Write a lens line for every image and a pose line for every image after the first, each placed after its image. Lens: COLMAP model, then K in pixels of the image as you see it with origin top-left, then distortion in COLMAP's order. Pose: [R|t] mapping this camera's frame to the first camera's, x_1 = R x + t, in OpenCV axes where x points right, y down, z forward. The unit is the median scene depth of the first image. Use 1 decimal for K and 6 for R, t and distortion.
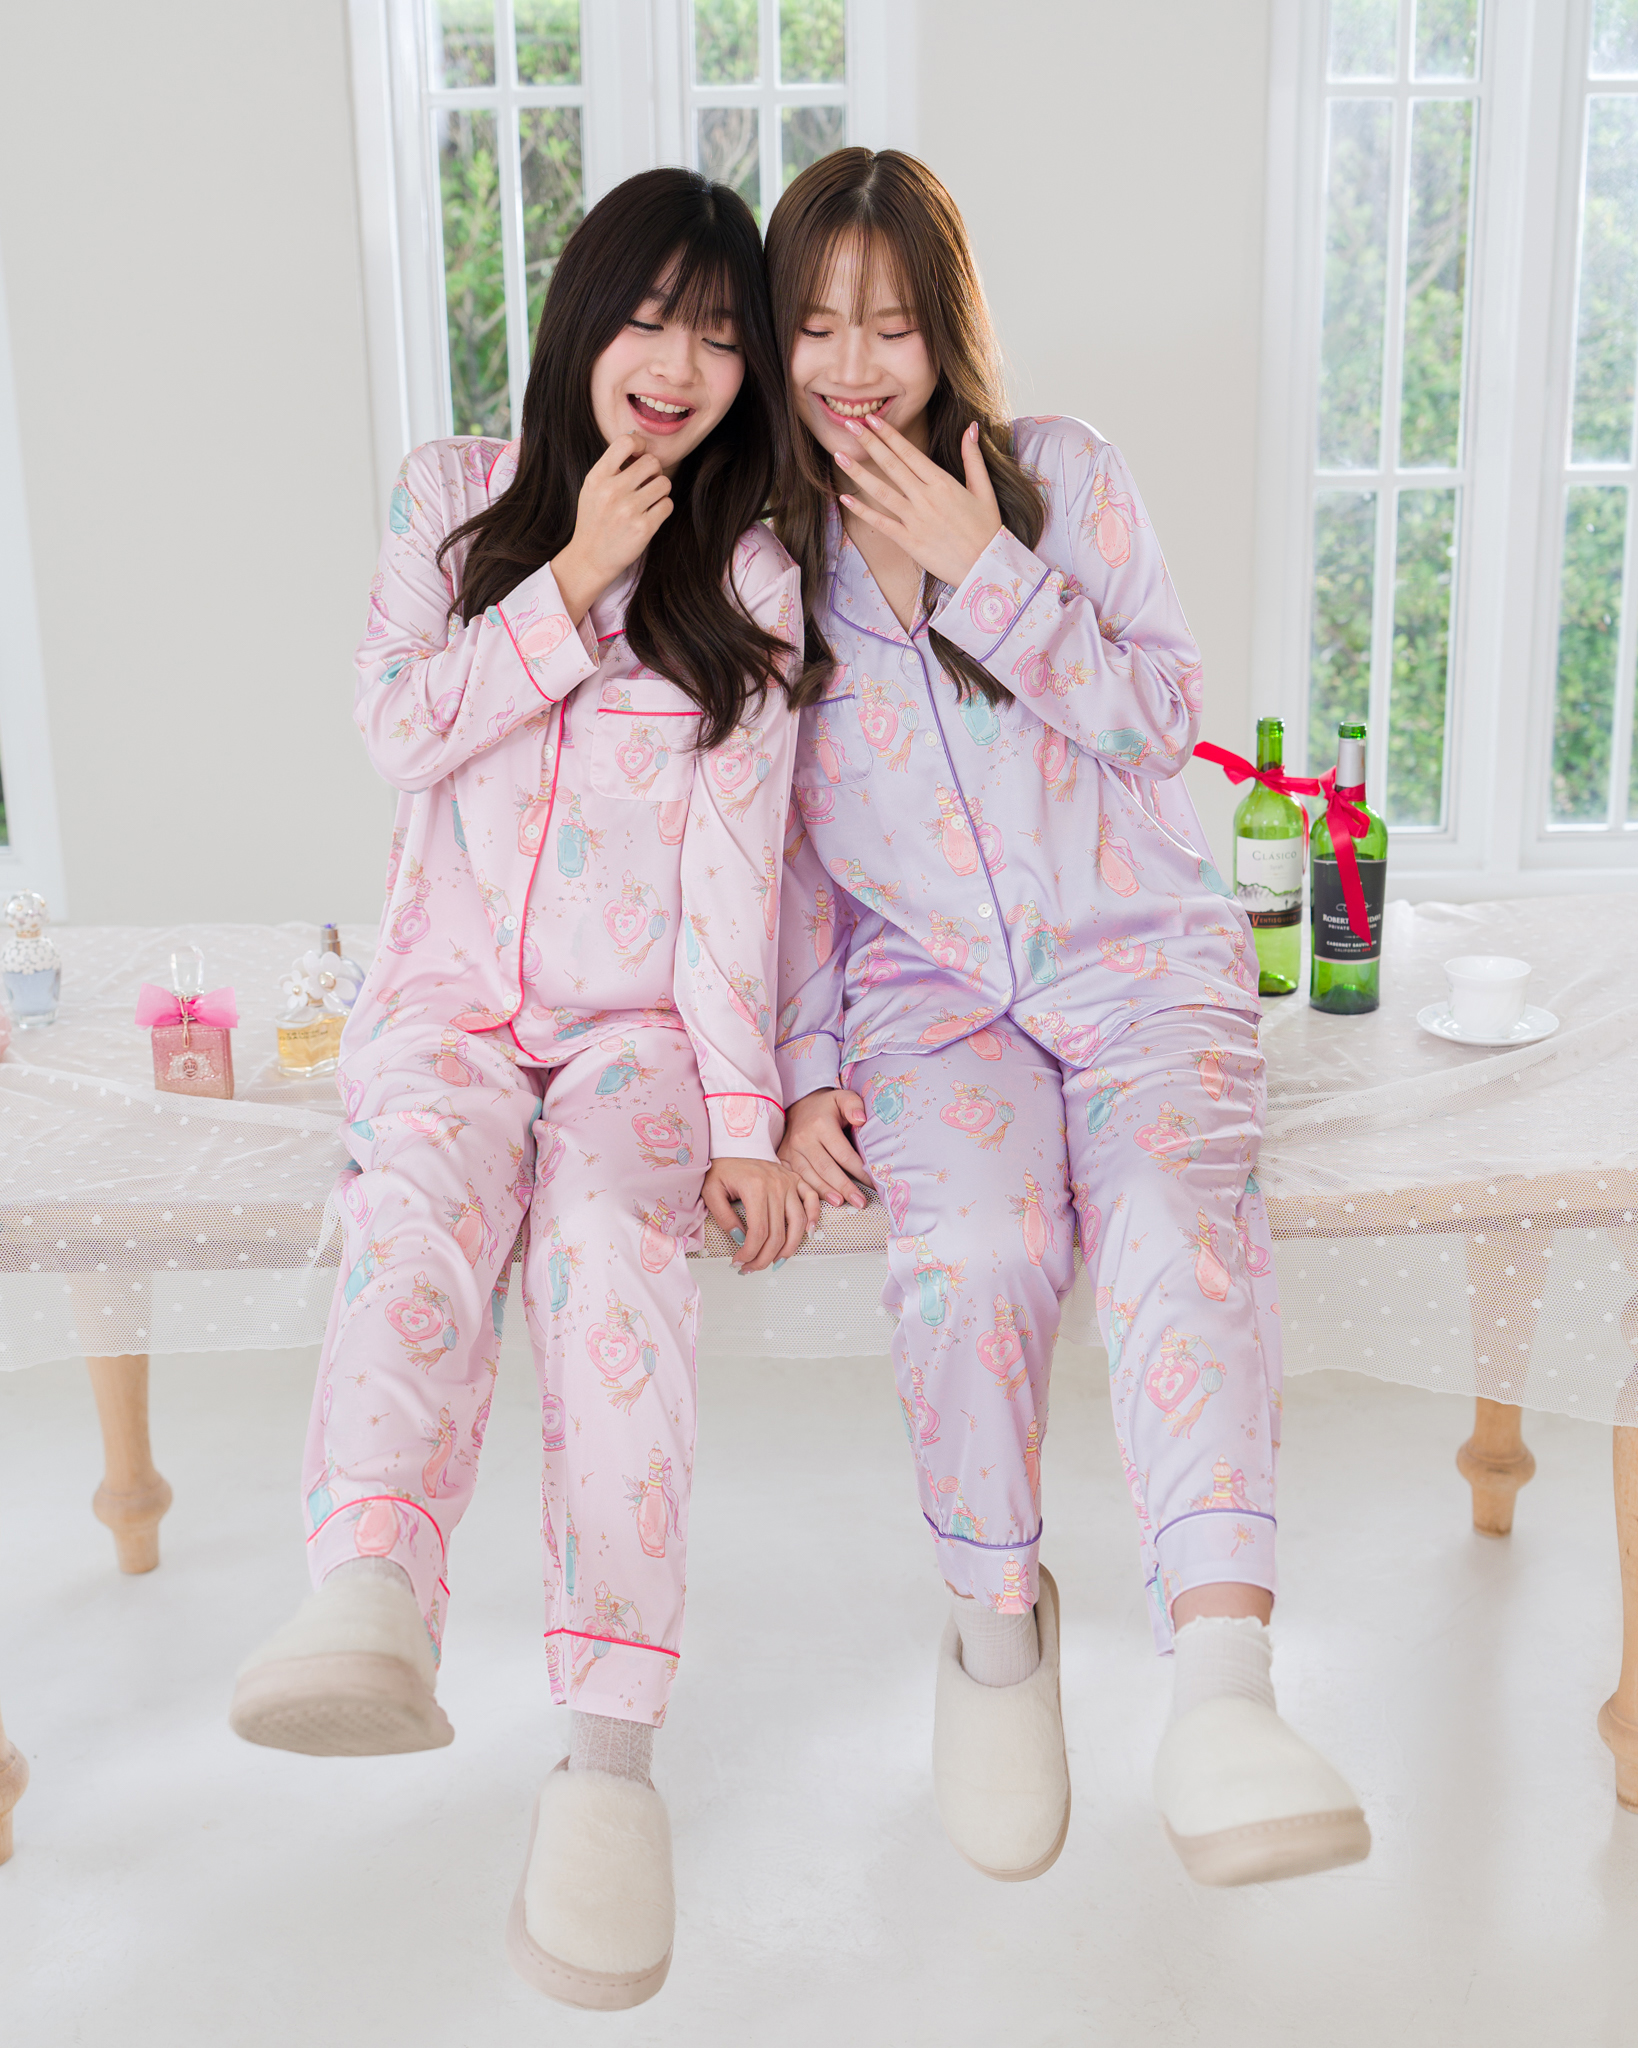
lens RADIAL K [[2354.5, 0, 825.5], [0, 2354.5, 1019.0], [0, 0, 1]] dist [0.005450, 0.000000]
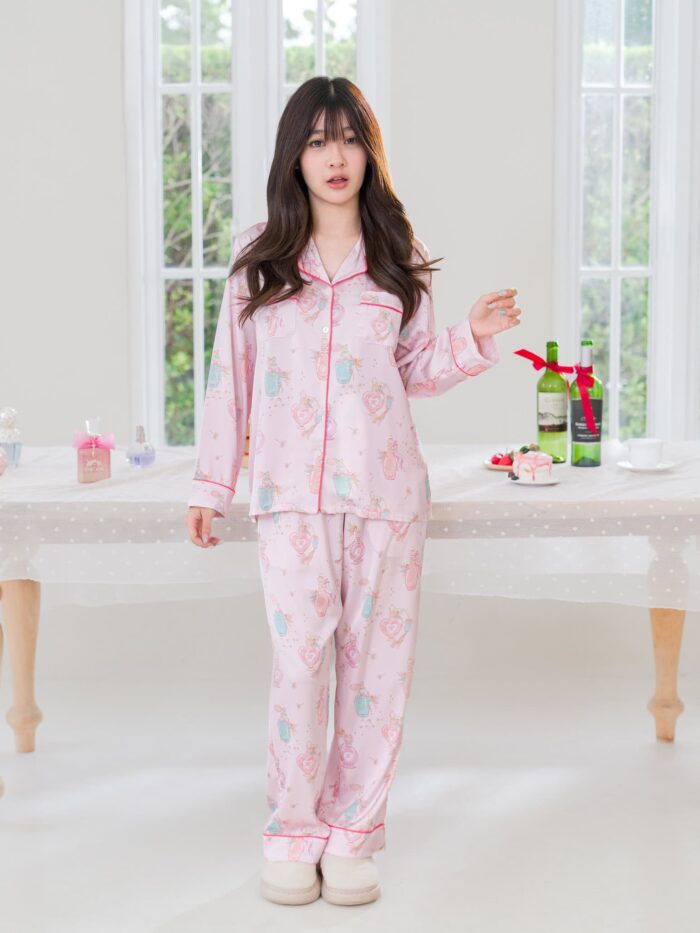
lens RADIAL K [[1331.6, 0, 350.9], [0, 1331.6, 470.5], [0, 0, 1]] dist [0.036074, 0.000000]
pose [[0.999748, 0.006696, 0.021405, -0.034332], [-0.004327, 0.994051, -0.108832, 0.139370], [-0.022006, 0.108712, 0.993830, -0.273482]]
